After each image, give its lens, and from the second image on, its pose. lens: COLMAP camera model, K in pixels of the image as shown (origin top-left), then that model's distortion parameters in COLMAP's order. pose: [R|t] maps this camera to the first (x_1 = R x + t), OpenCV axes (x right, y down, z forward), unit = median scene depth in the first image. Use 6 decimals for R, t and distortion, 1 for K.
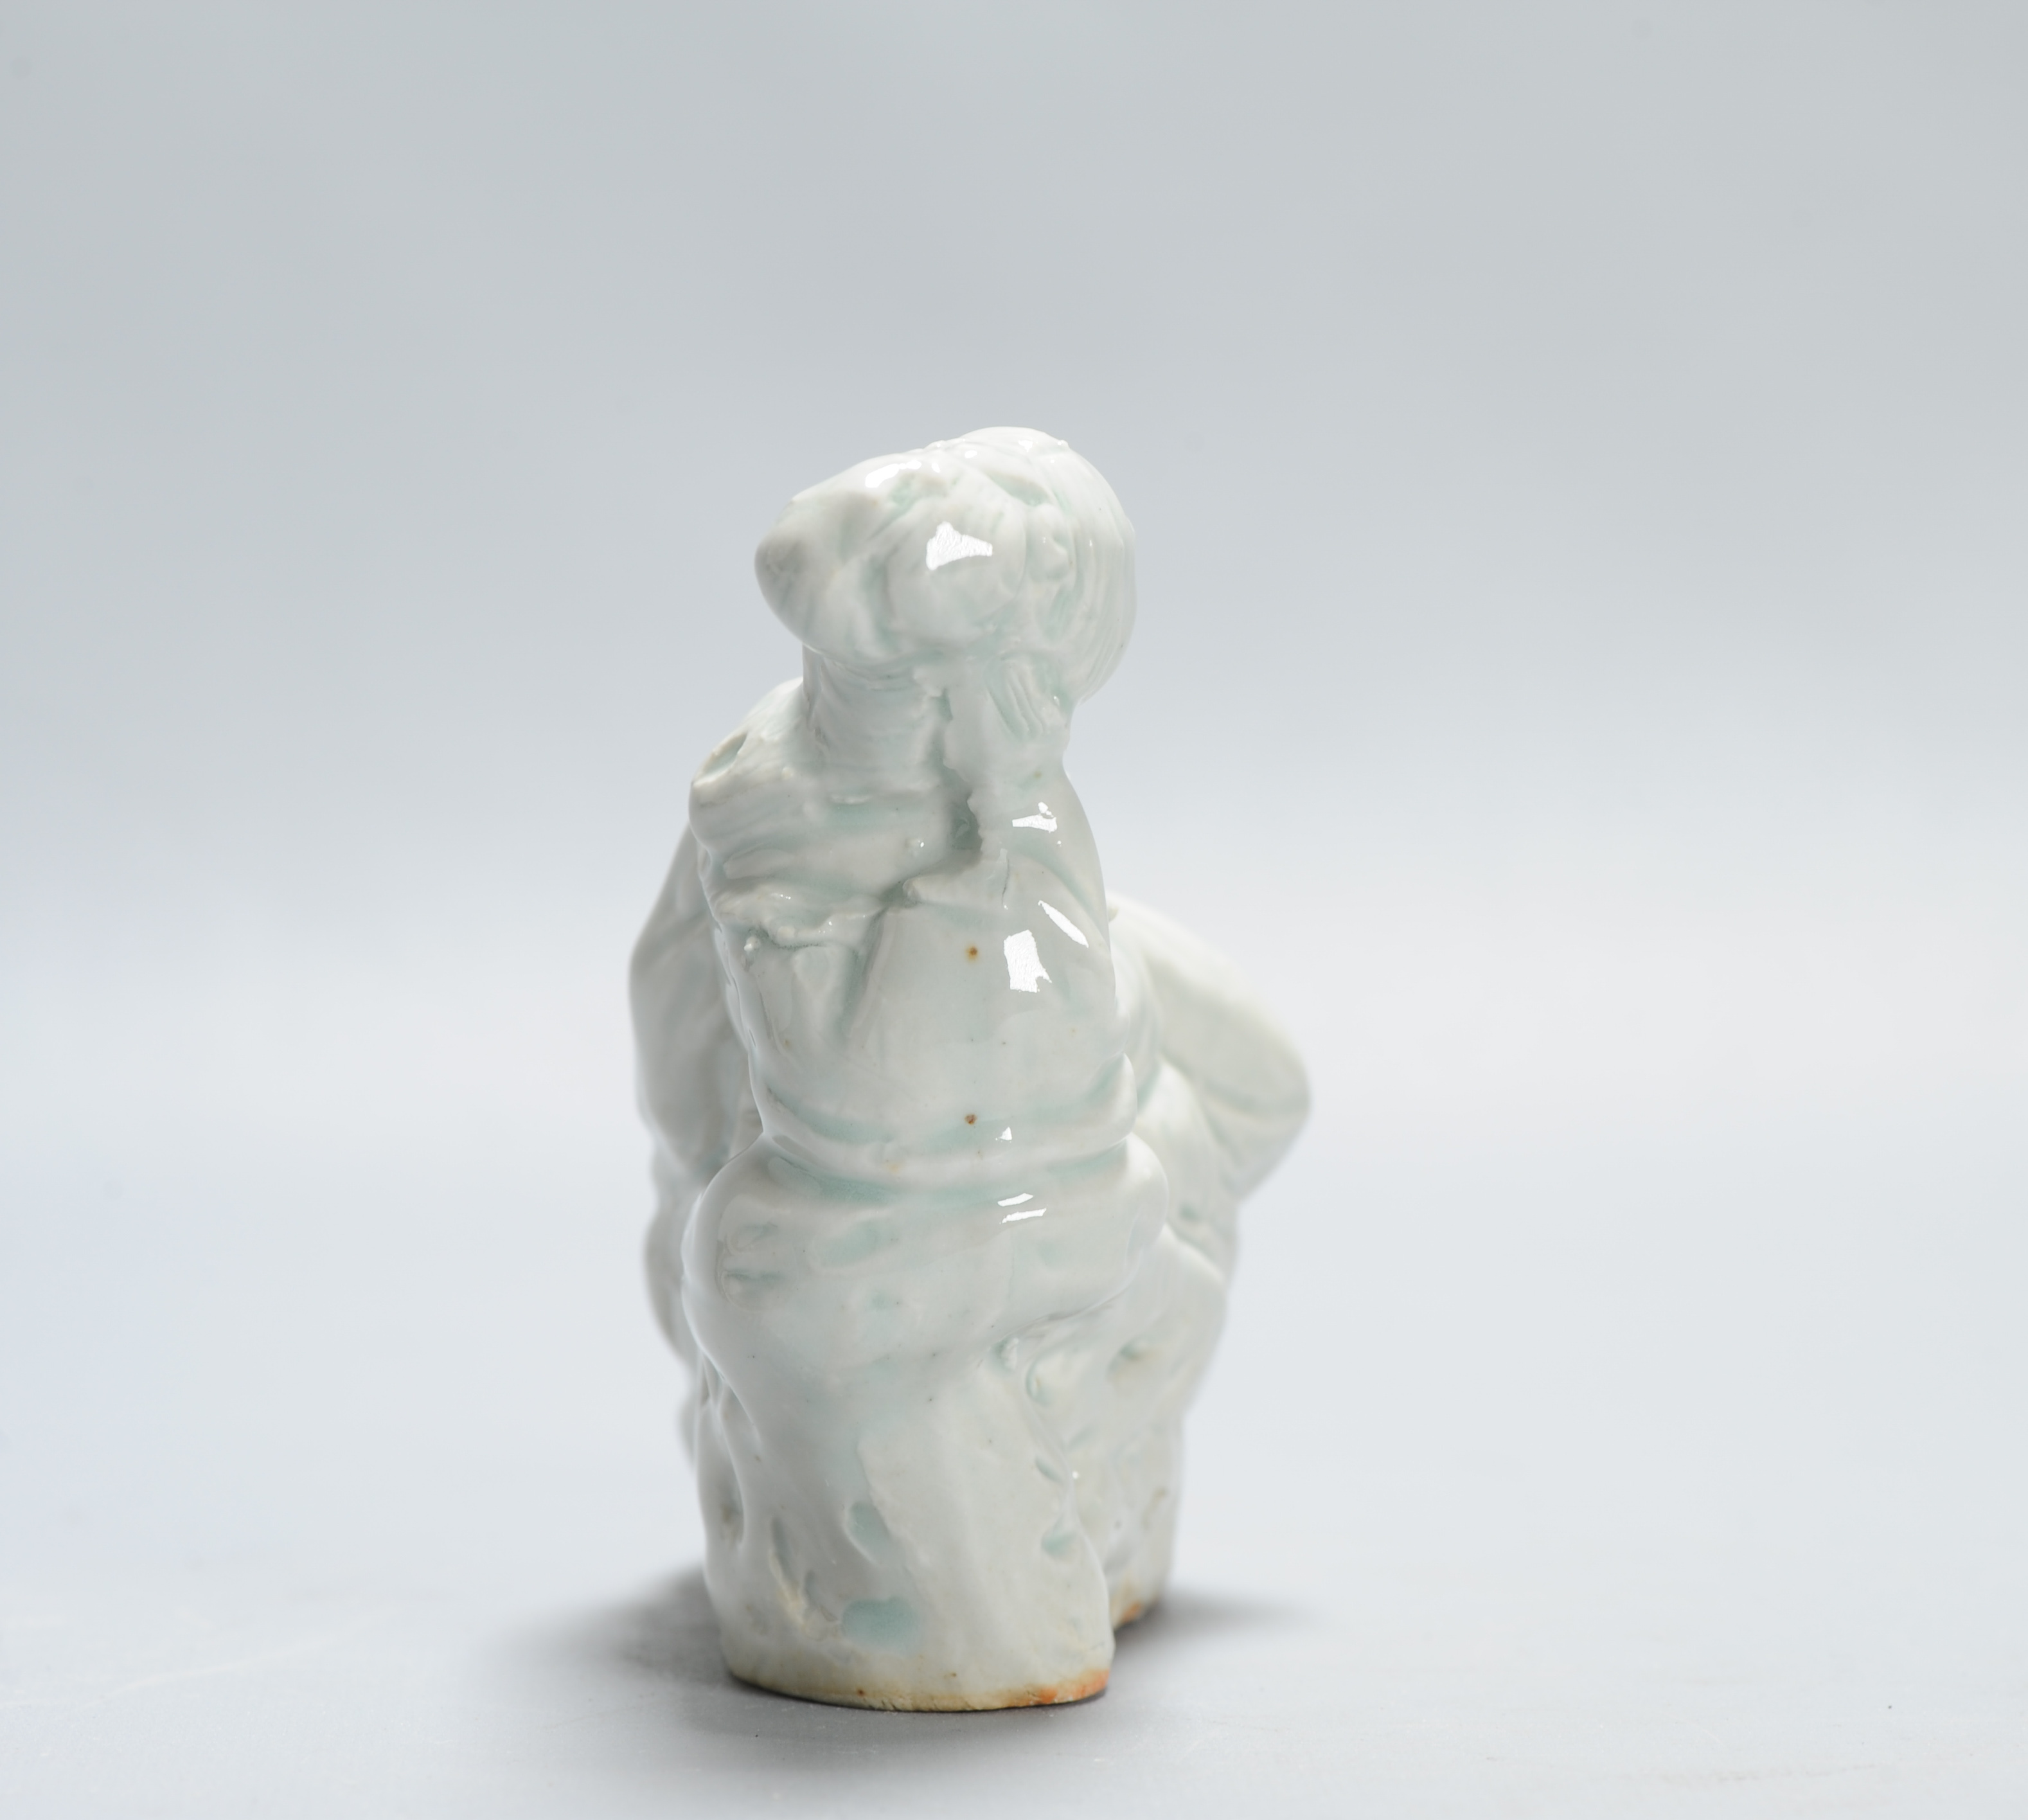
lens RADIAL K [[8801.7, 0, 1014.0], [0, 8801.7, 910.0], [0, 0, 1]] dist [-0.284023, -1.128524]
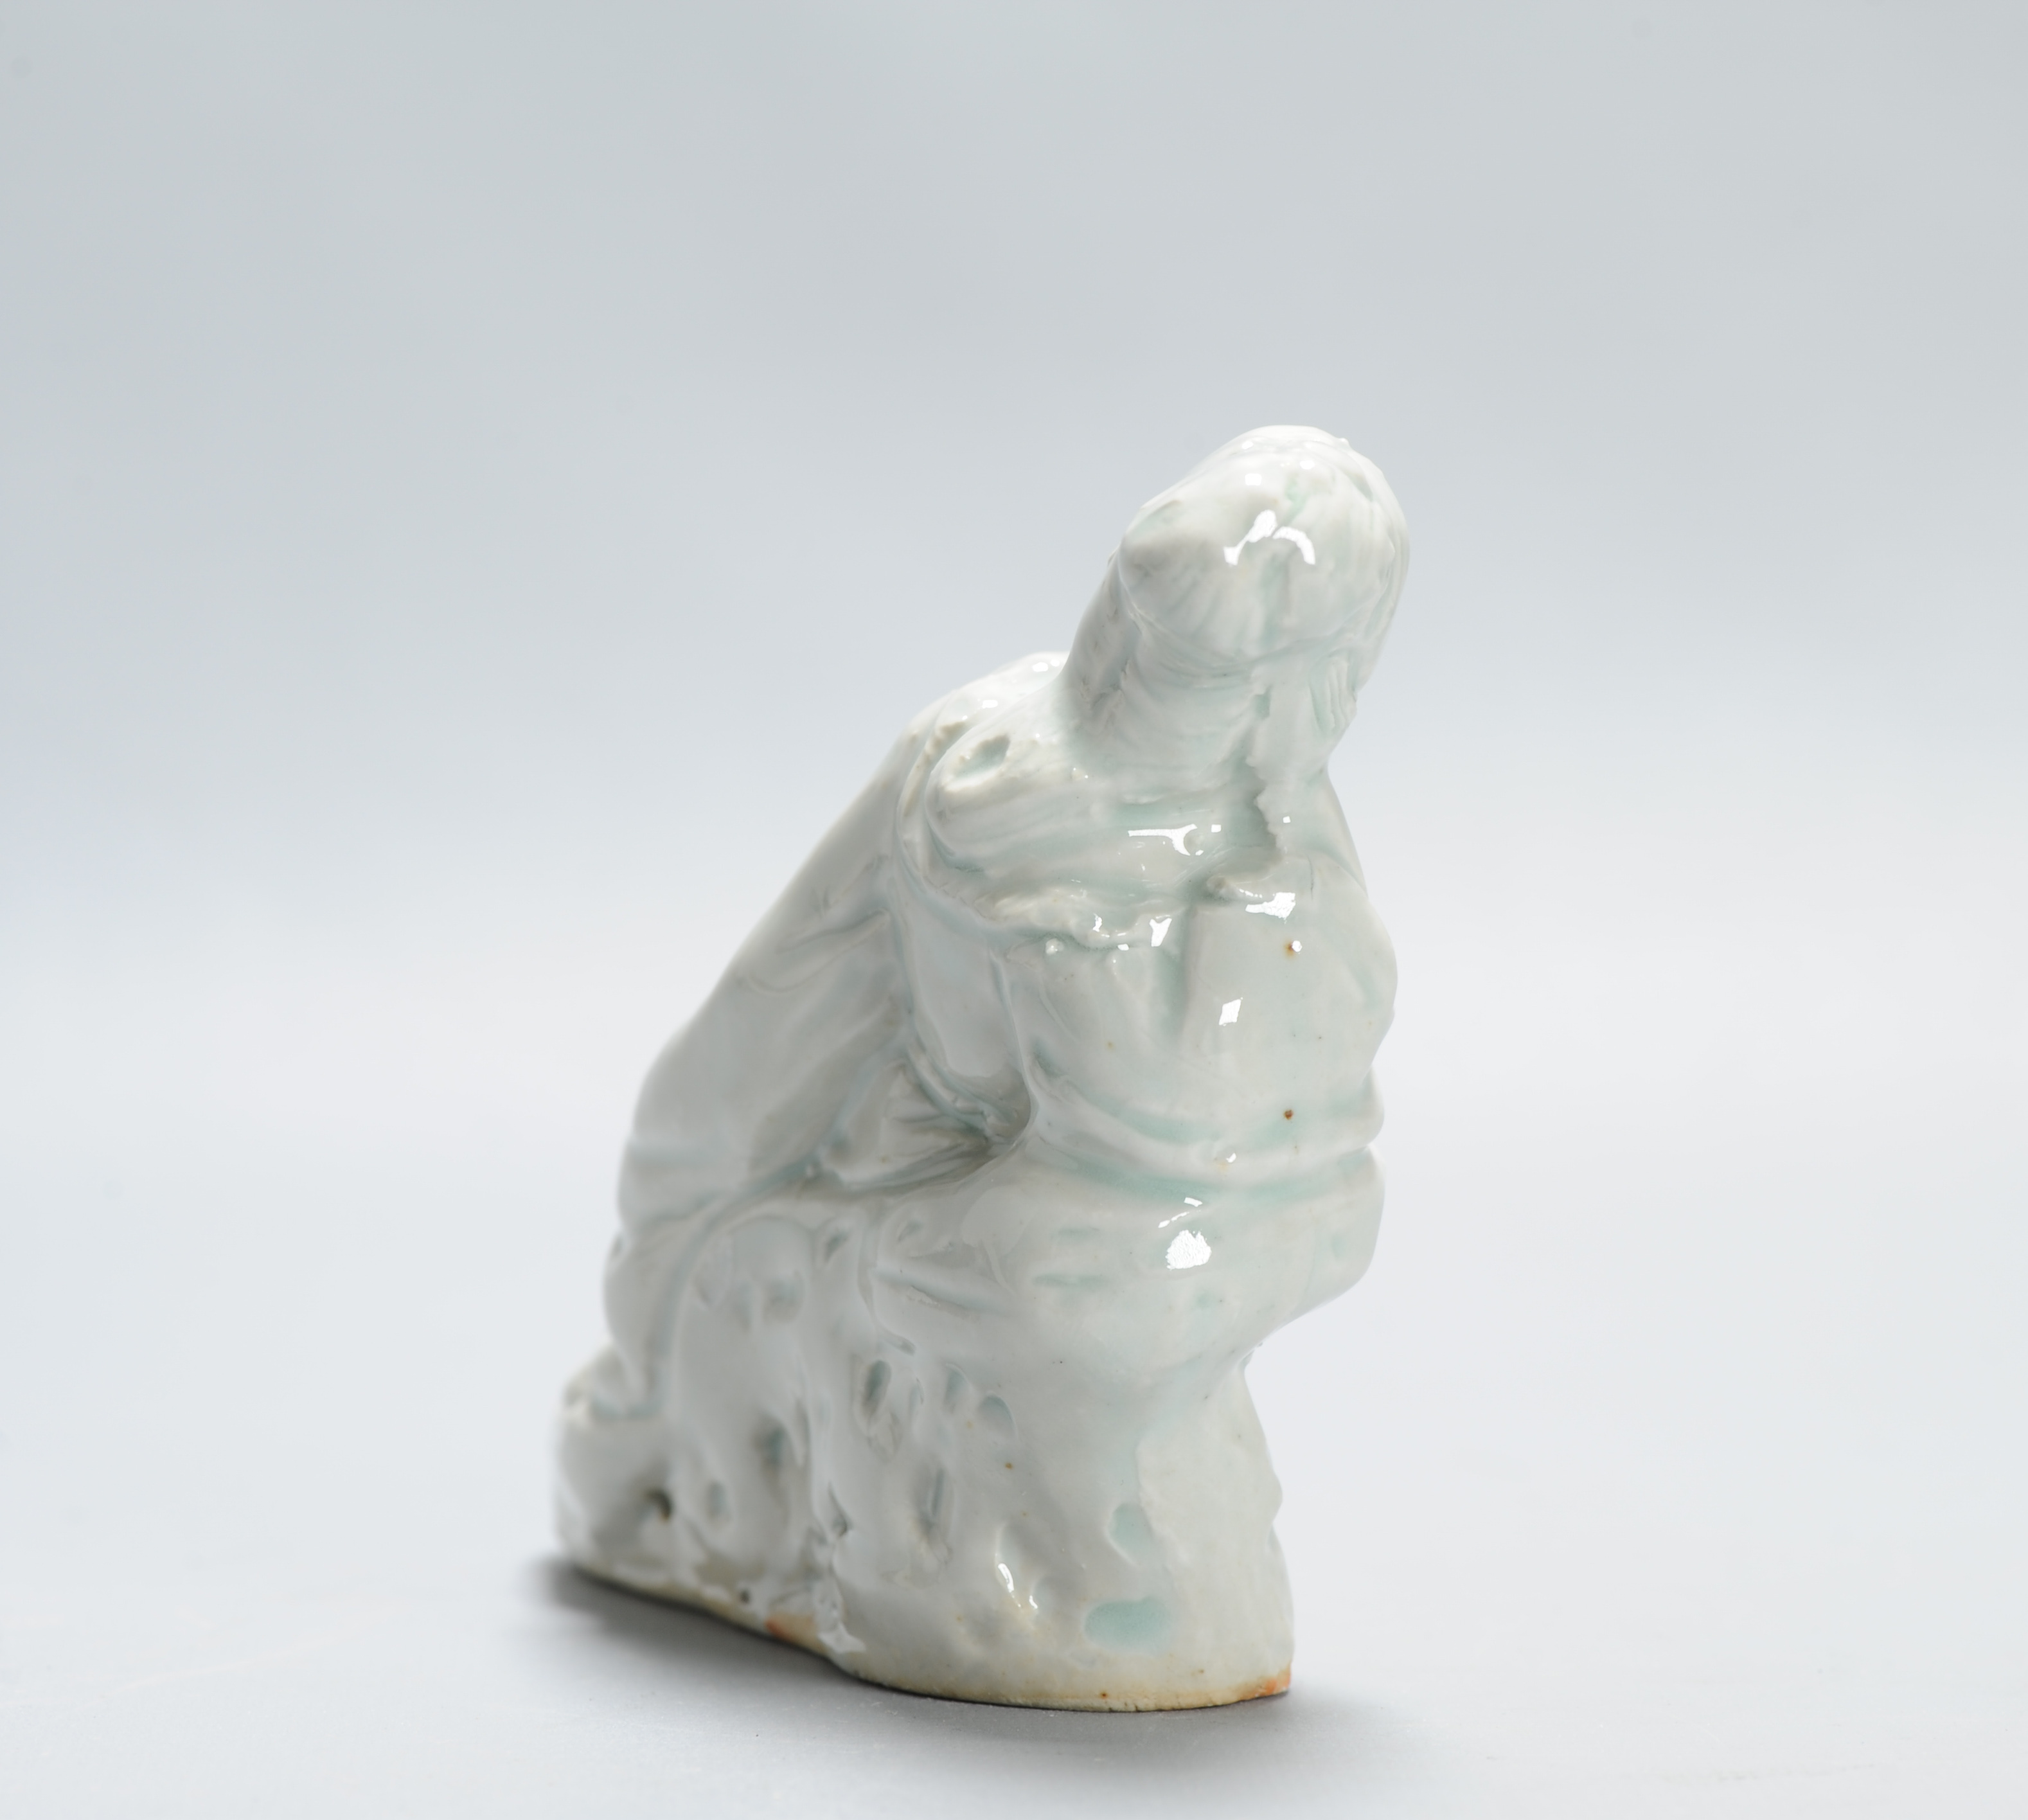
lens RADIAL K [[8801.7, 0, 1014.0], [0, 8801.7, 910.0], [0, 0, 1]] dist [-0.284023, -1.128524]
pose [[0.916471, -0.025553, 0.399285, -0.431867], [0.026749, 0.999639, 0.002577, -0.002978], [-0.399206, 0.008319, 0.916823, 0.090719]]
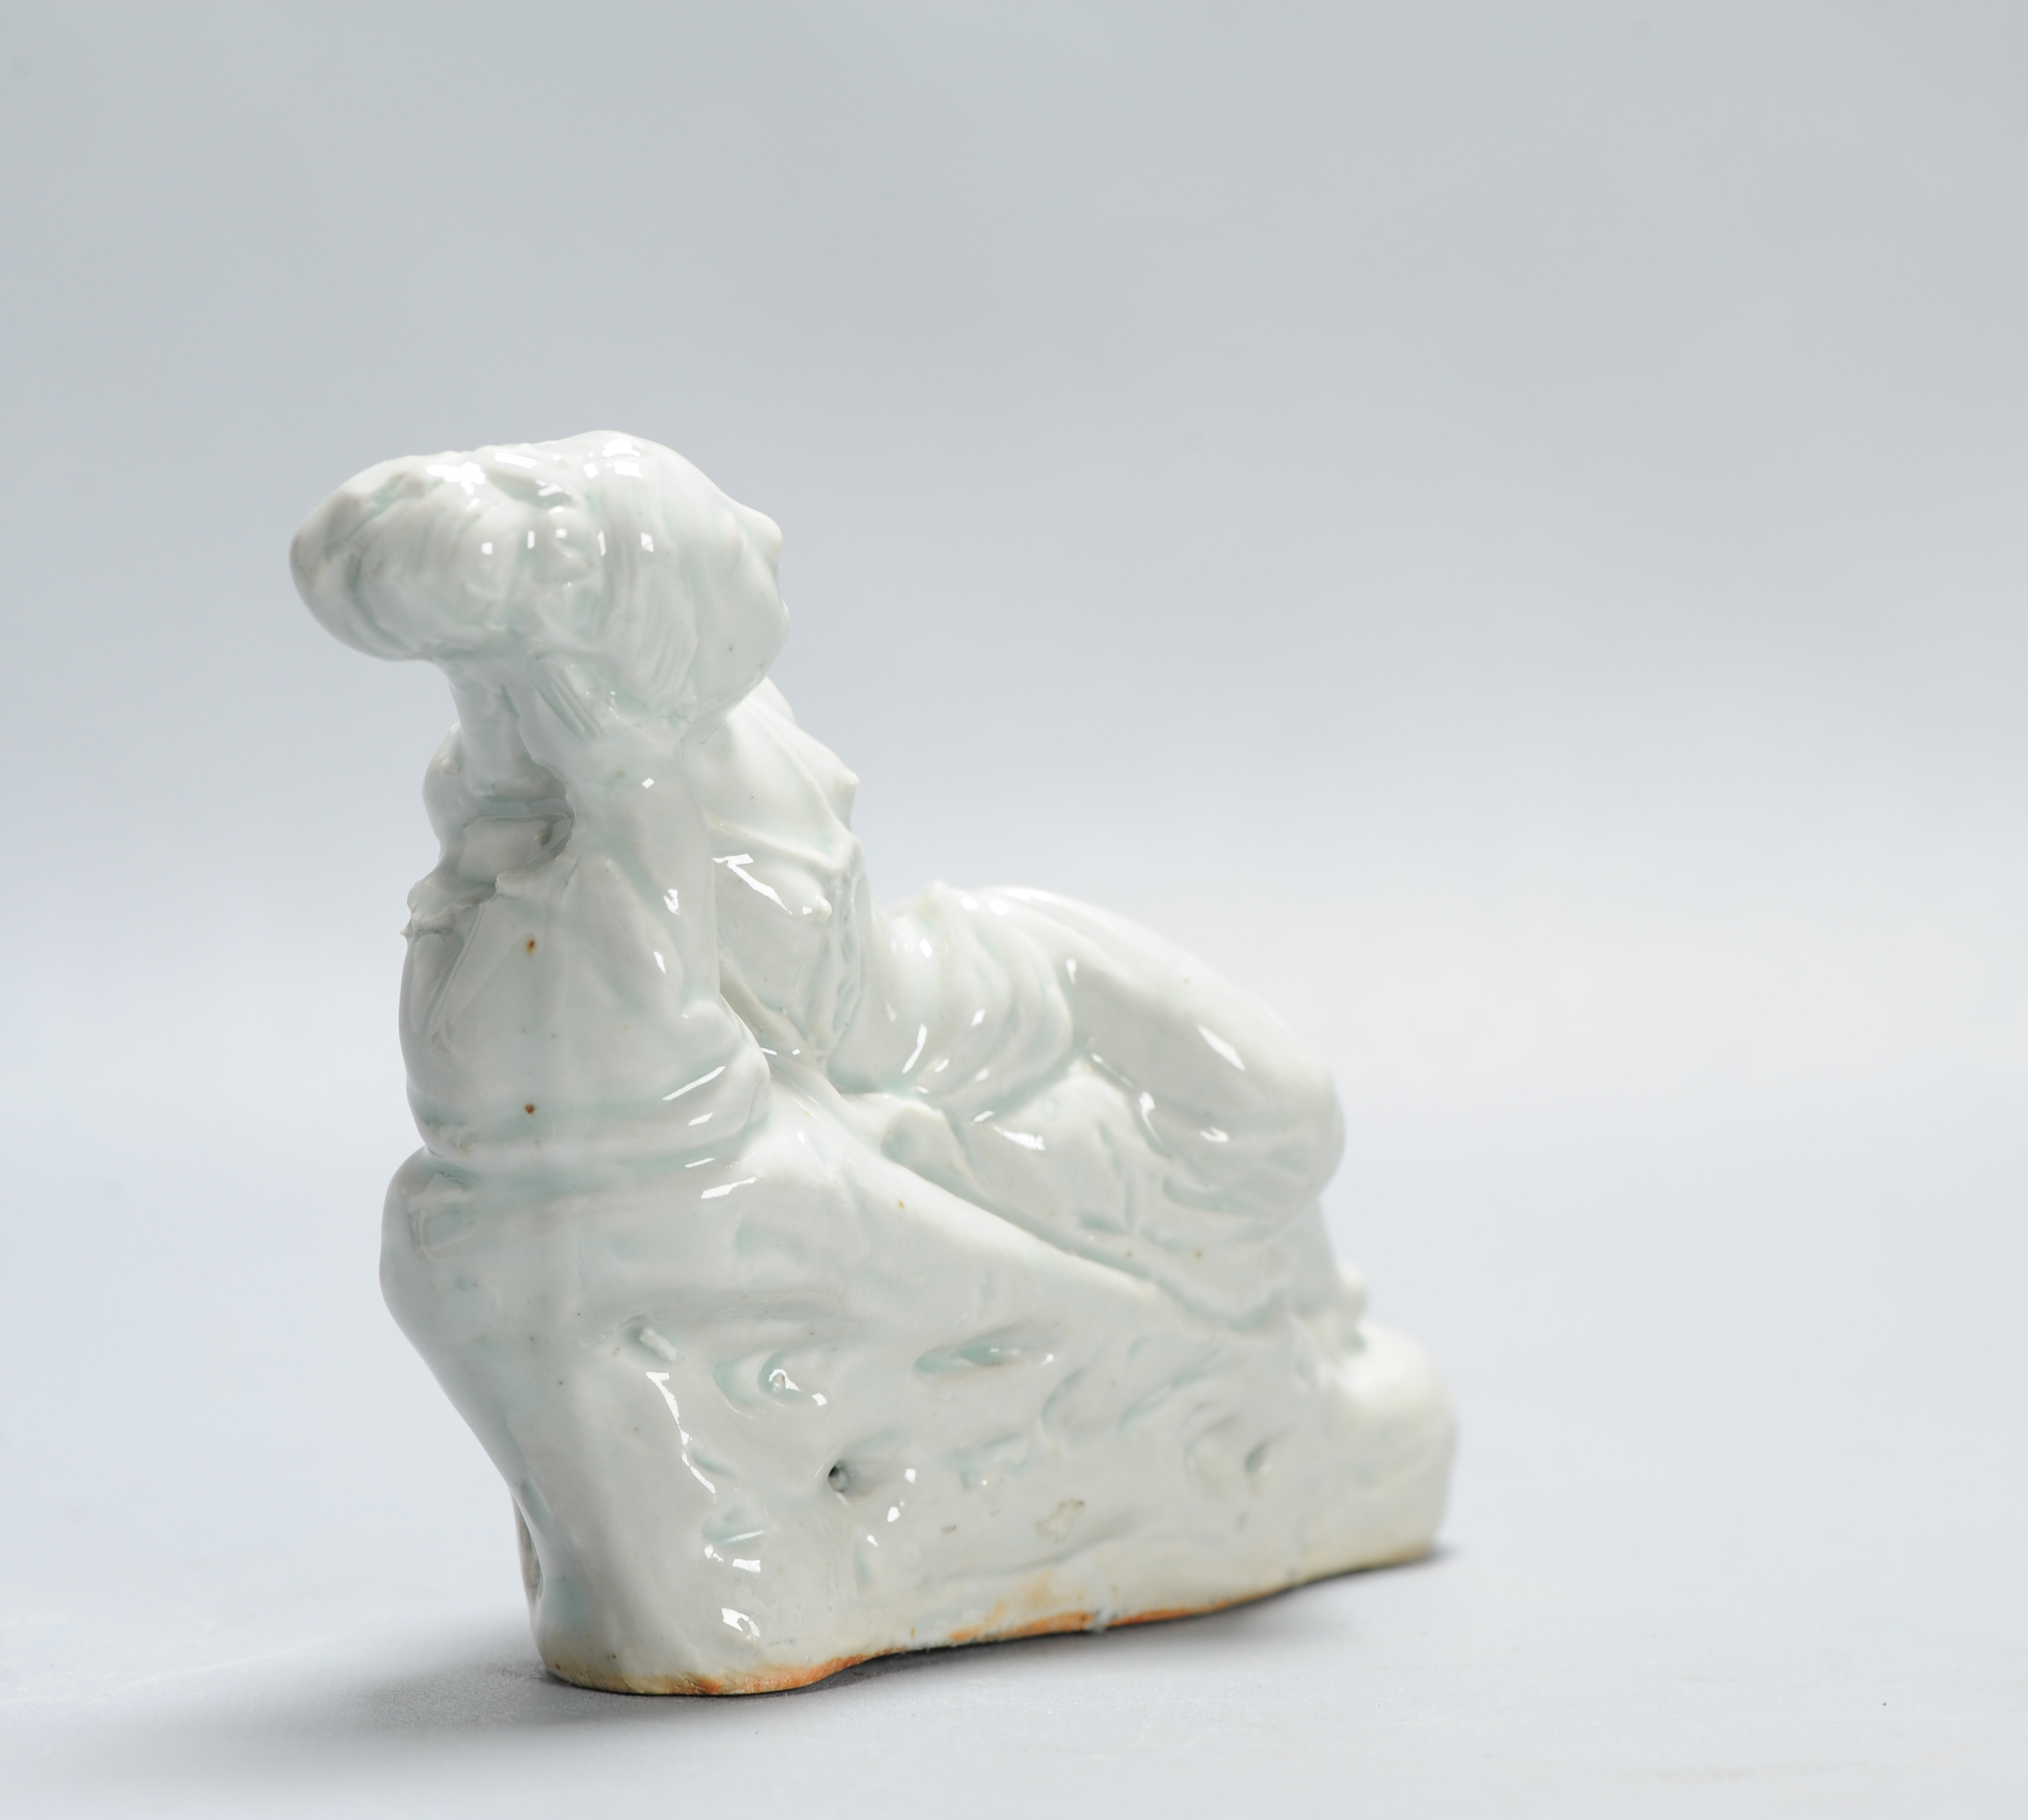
lens RADIAL K [[8801.7, 0, 1014.0], [0, 8801.7, 910.0], [0, 0, 1]] dist [-0.284023, -1.128524]
pose [[0.832142, 0.043921, -0.552821, 0.598821], [-0.038135, 0.999031, 0.021969, -0.023549], [0.553250, 0.002800, 0.833011, 0.184052]]
